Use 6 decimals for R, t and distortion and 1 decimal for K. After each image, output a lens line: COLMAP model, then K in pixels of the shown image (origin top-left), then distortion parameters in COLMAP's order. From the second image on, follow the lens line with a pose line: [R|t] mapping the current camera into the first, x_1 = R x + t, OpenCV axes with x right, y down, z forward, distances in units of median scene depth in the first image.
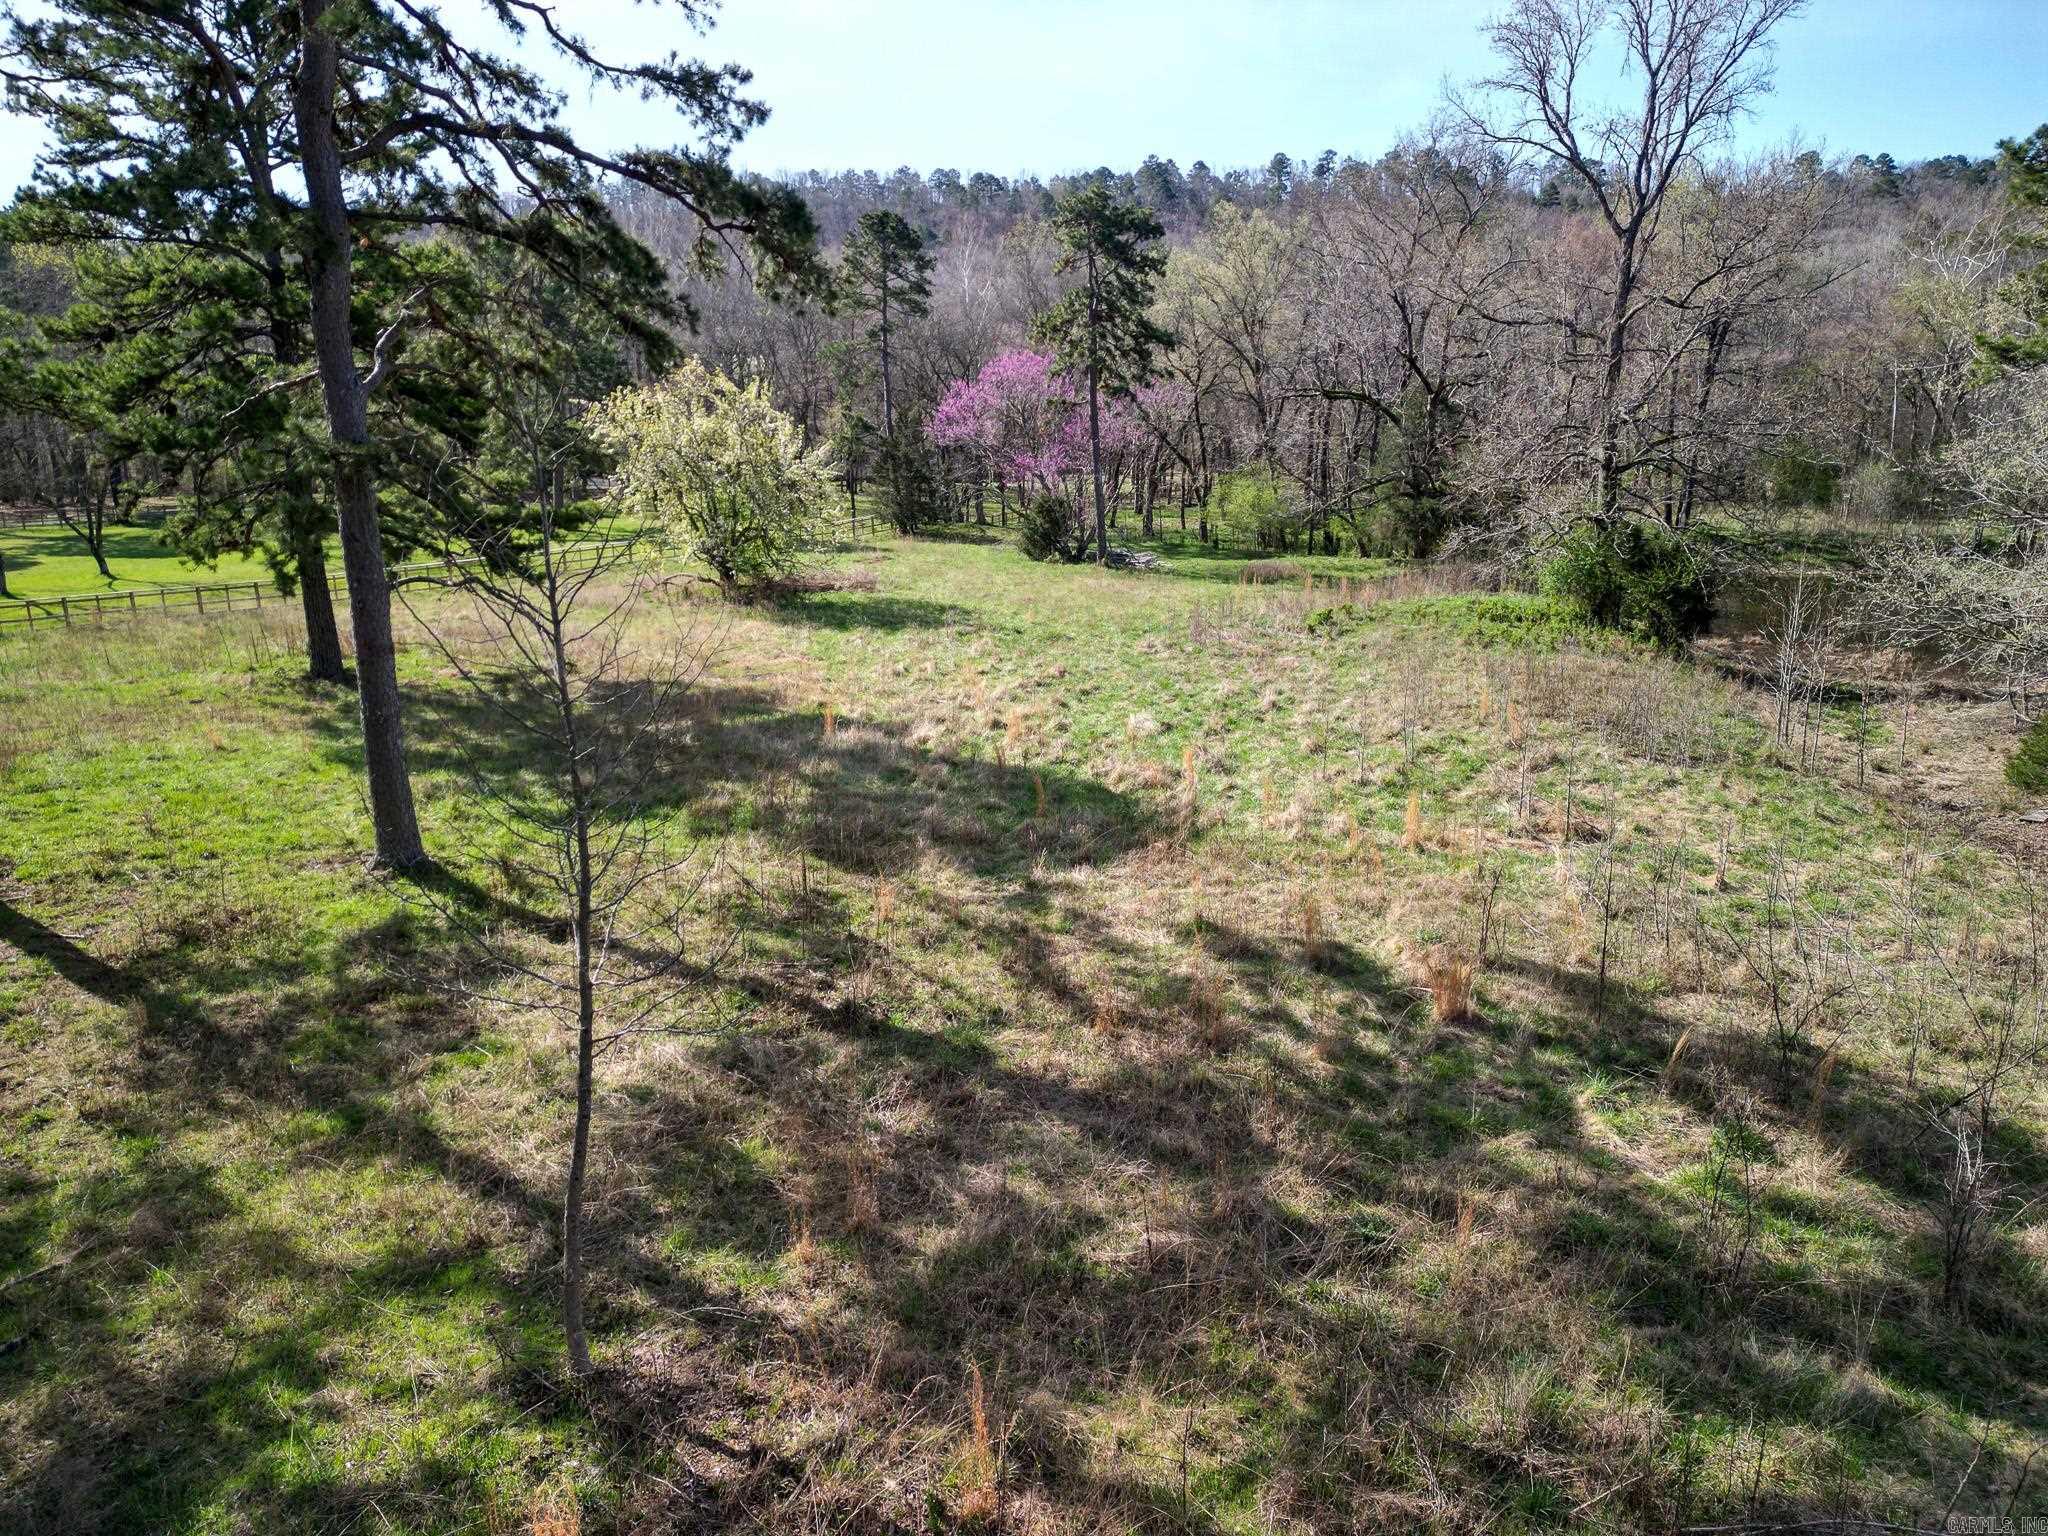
lens RADIAL K [[1424.6, 0, 1024.0], [0, 1424.6, 768.0], [0, 0, 1]] dist [0.096623, -0.118891]
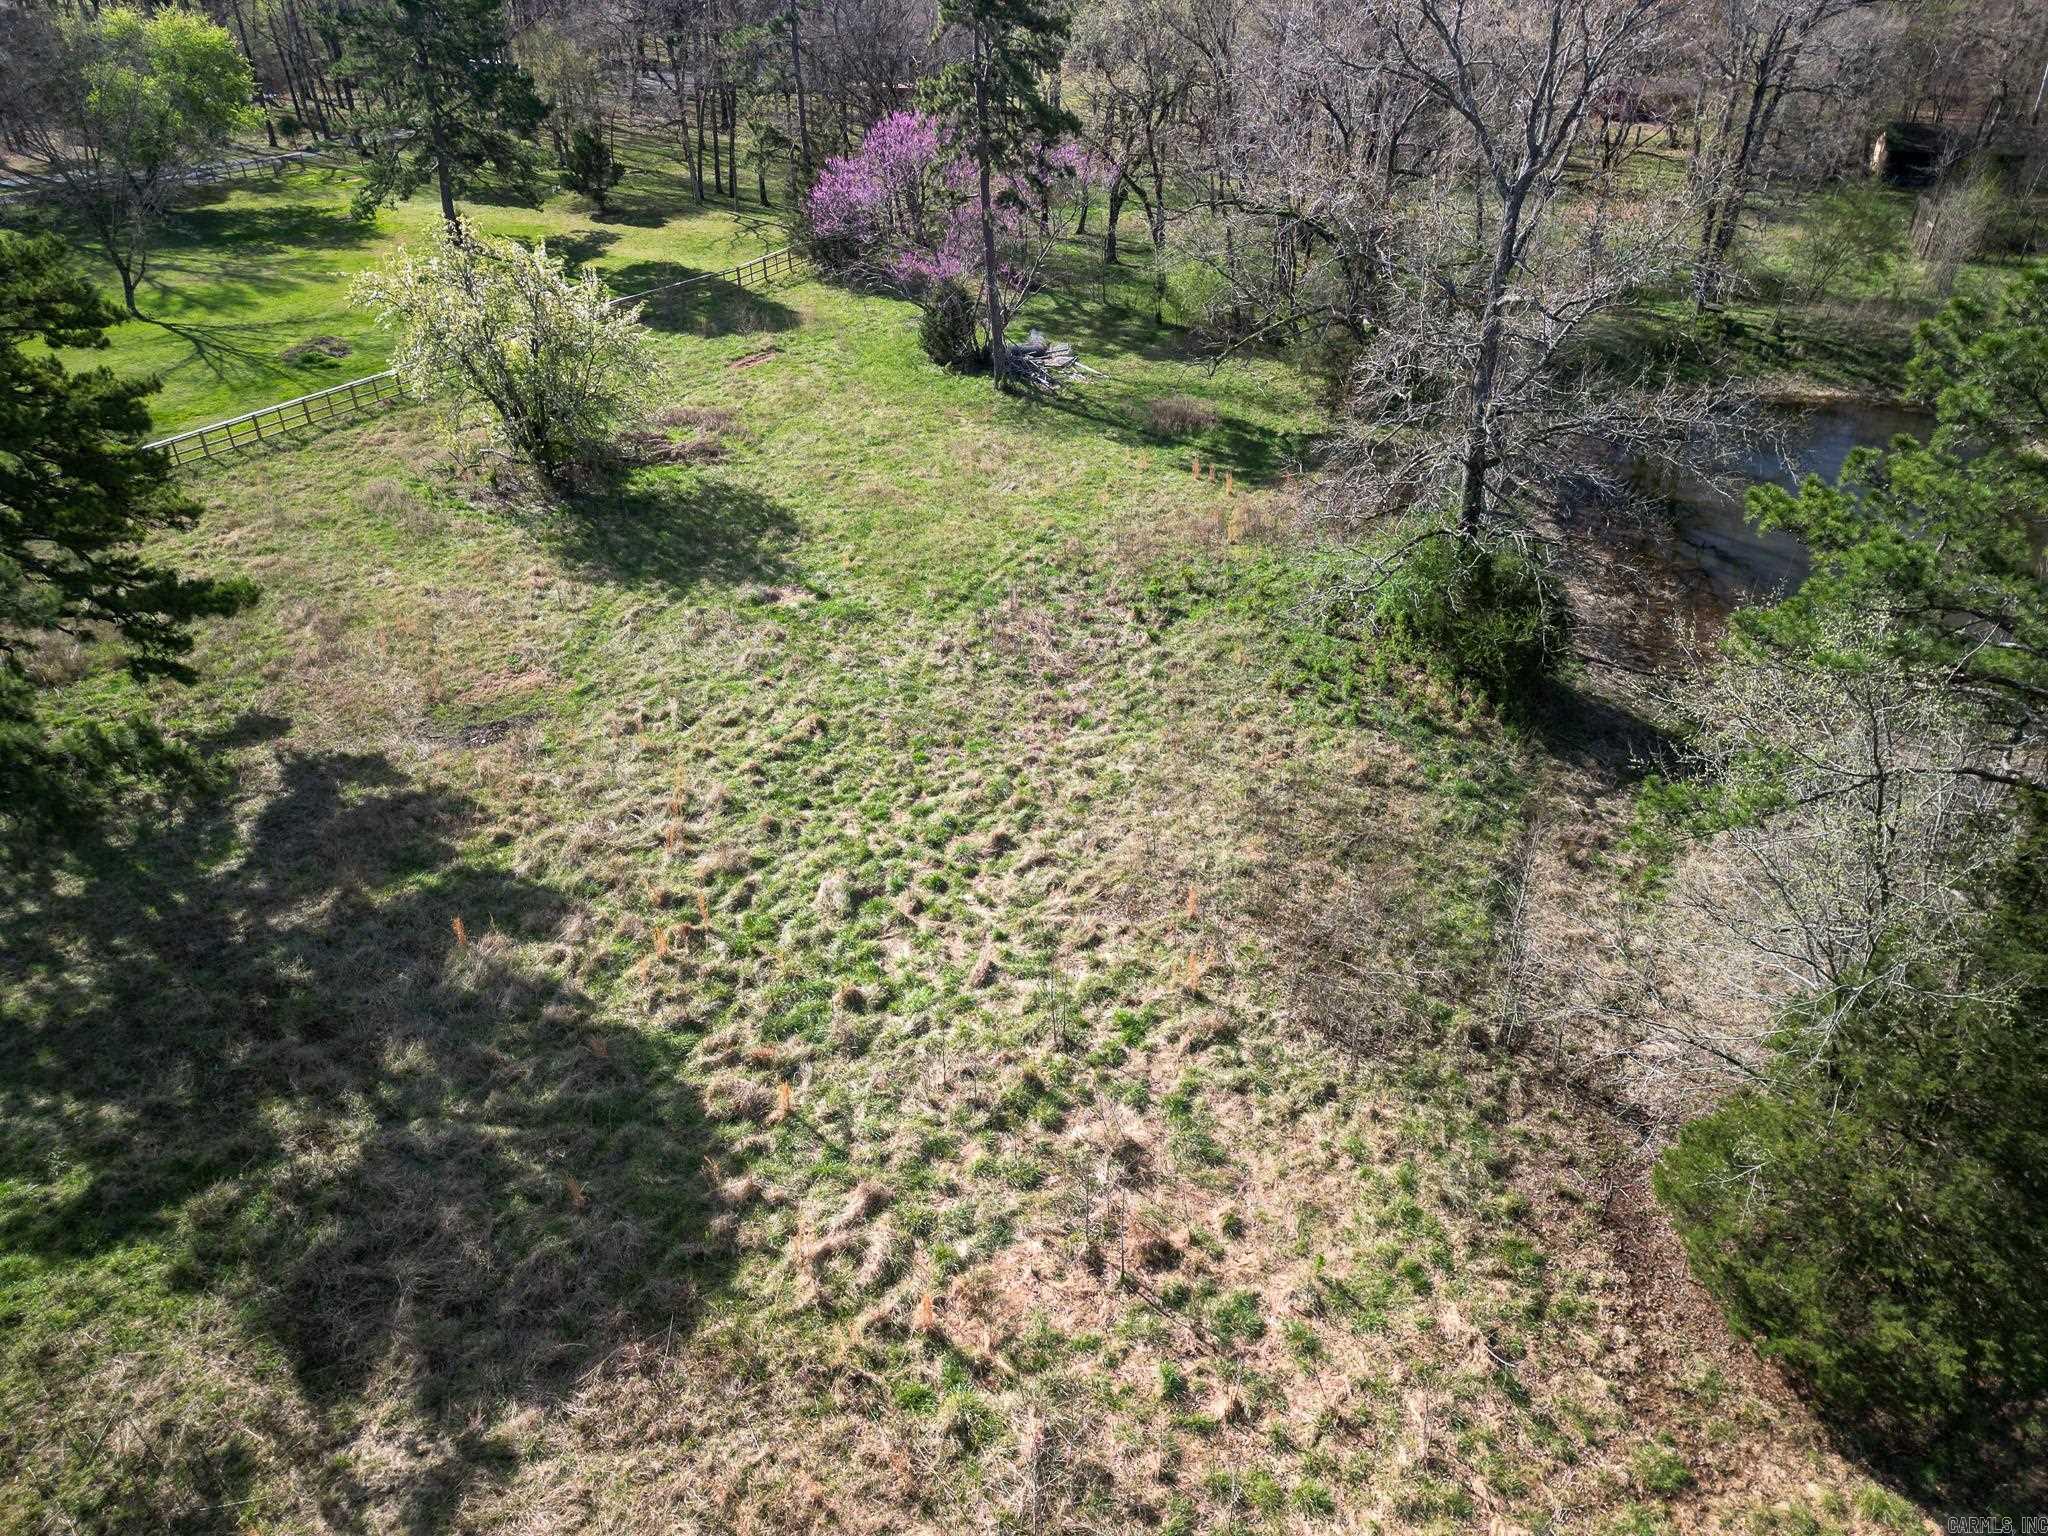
lens RADIAL K [[1424.6, 0, 1024.0], [0, 1424.6, 768.0], [0, 0, 1]] dist [0.096623, -0.118891]
pose [[0.998128, 0.037692, -0.048170, 0.150618], [-0.020665, 0.949058, 0.314422, -0.244454], [0.057568, -0.312838, 0.948060, 0.094908]]
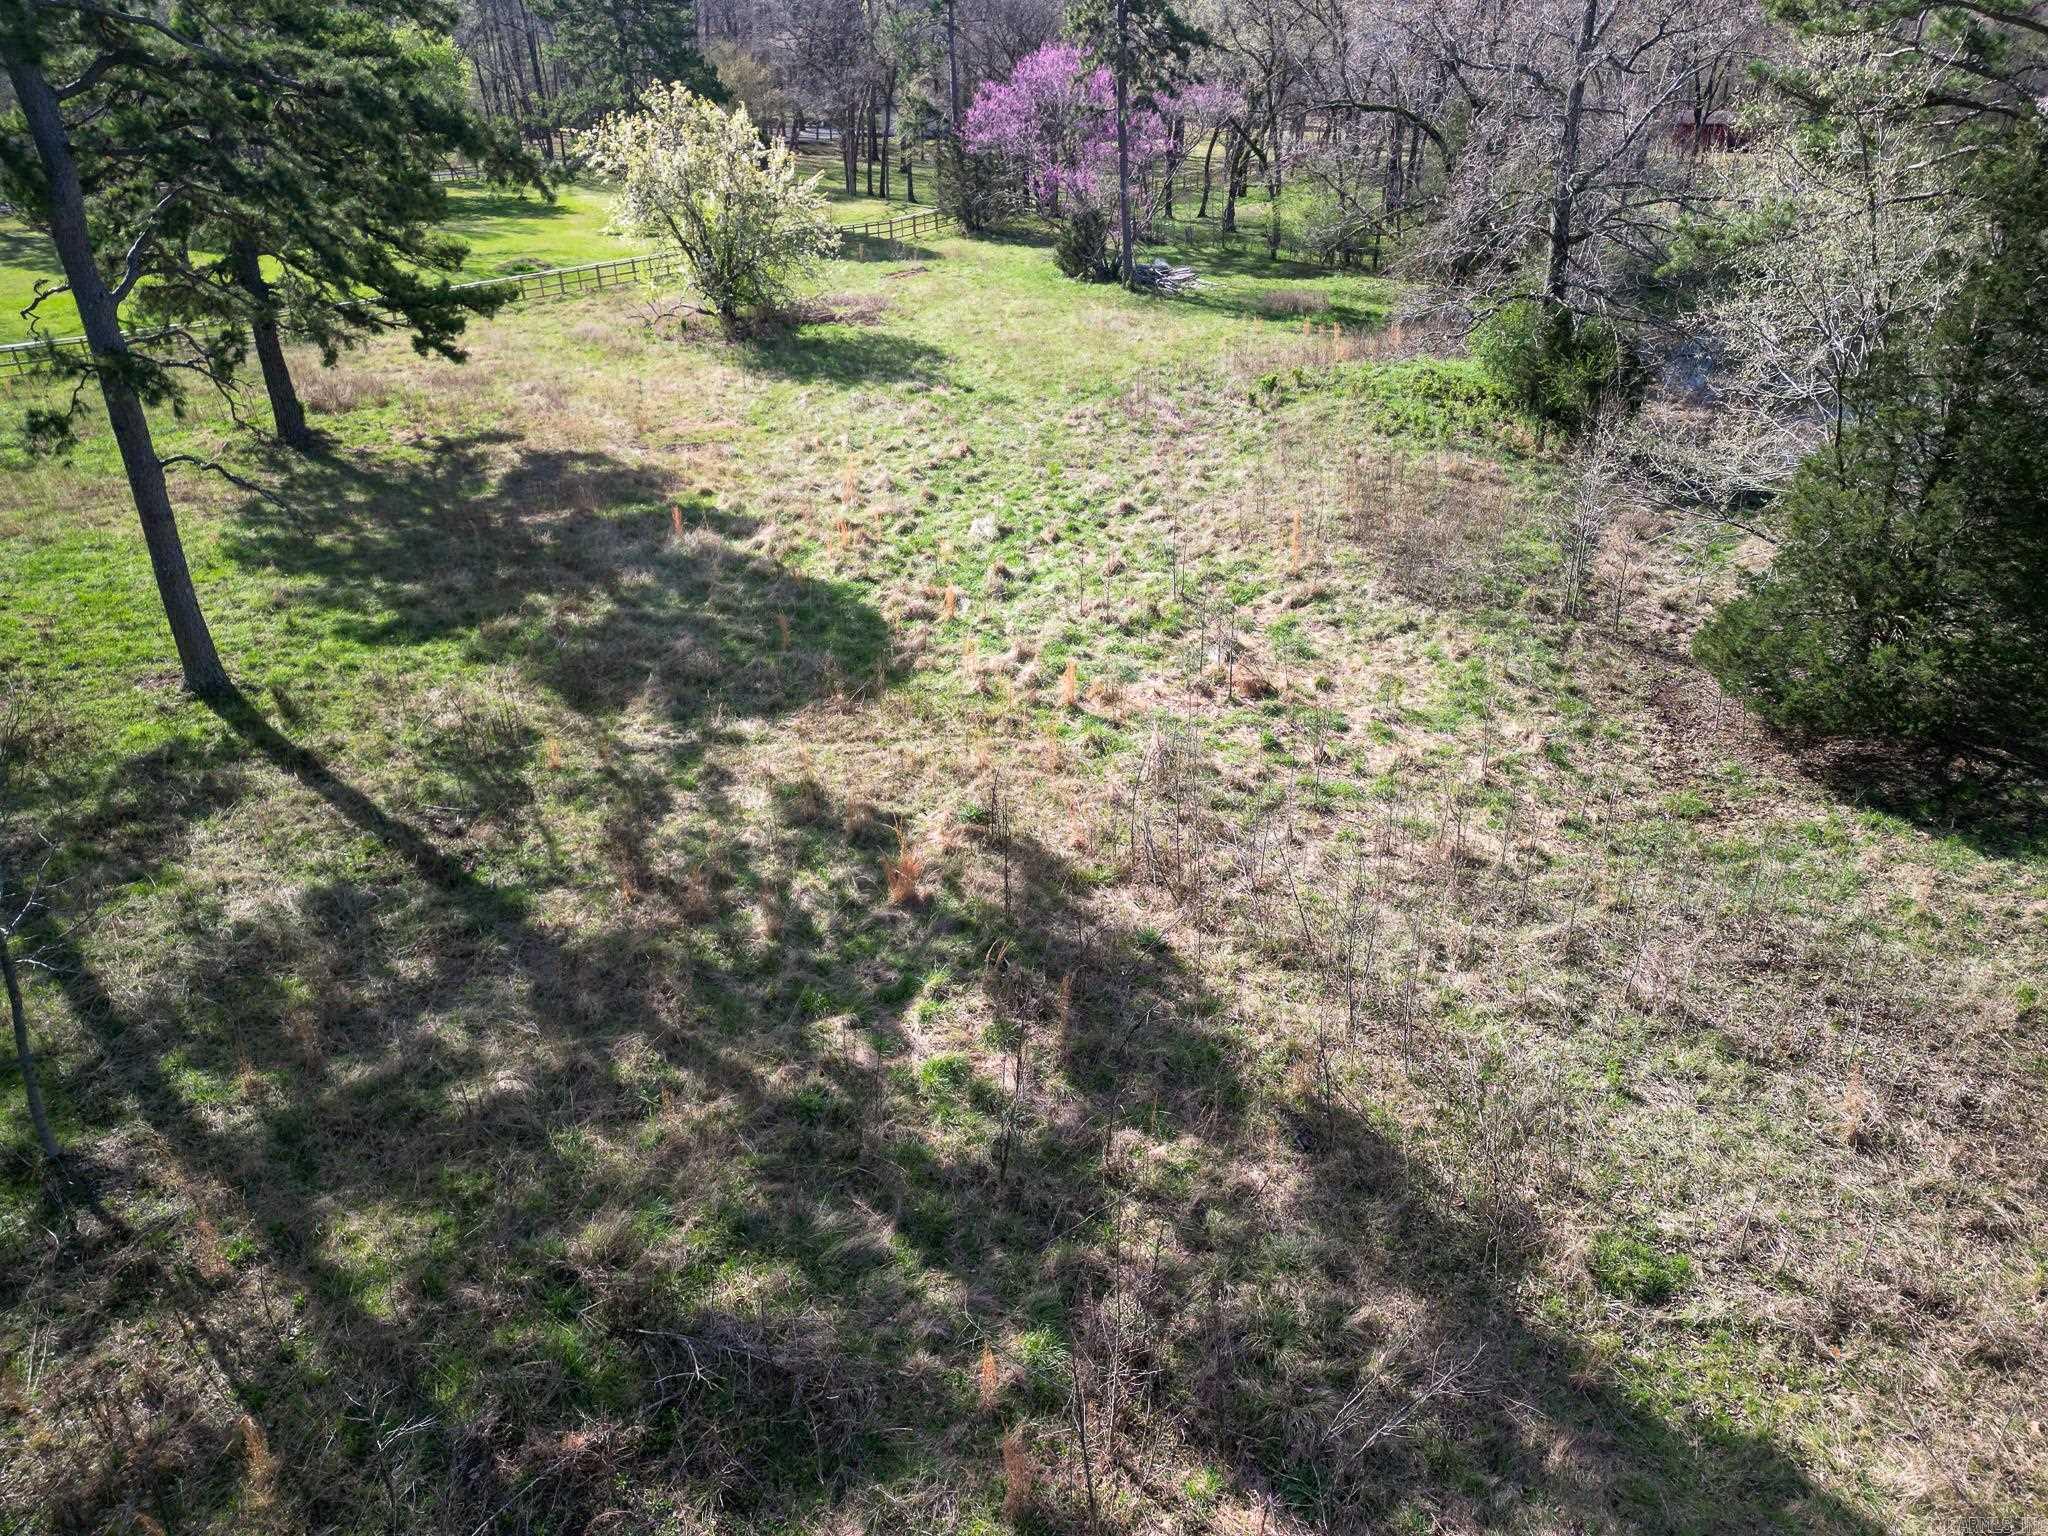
lens RADIAL K [[1424.6, 0, 1024.0], [0, 1424.6, 768.0], [0, 0, 1]] dist [0.096623, -0.118891]
pose [[0.990554, 0.064716, -0.120891, 0.155088], [-0.034322, 0.970574, 0.238345, -0.068740], [0.132759, -0.231944, 0.963627, -0.047199]]
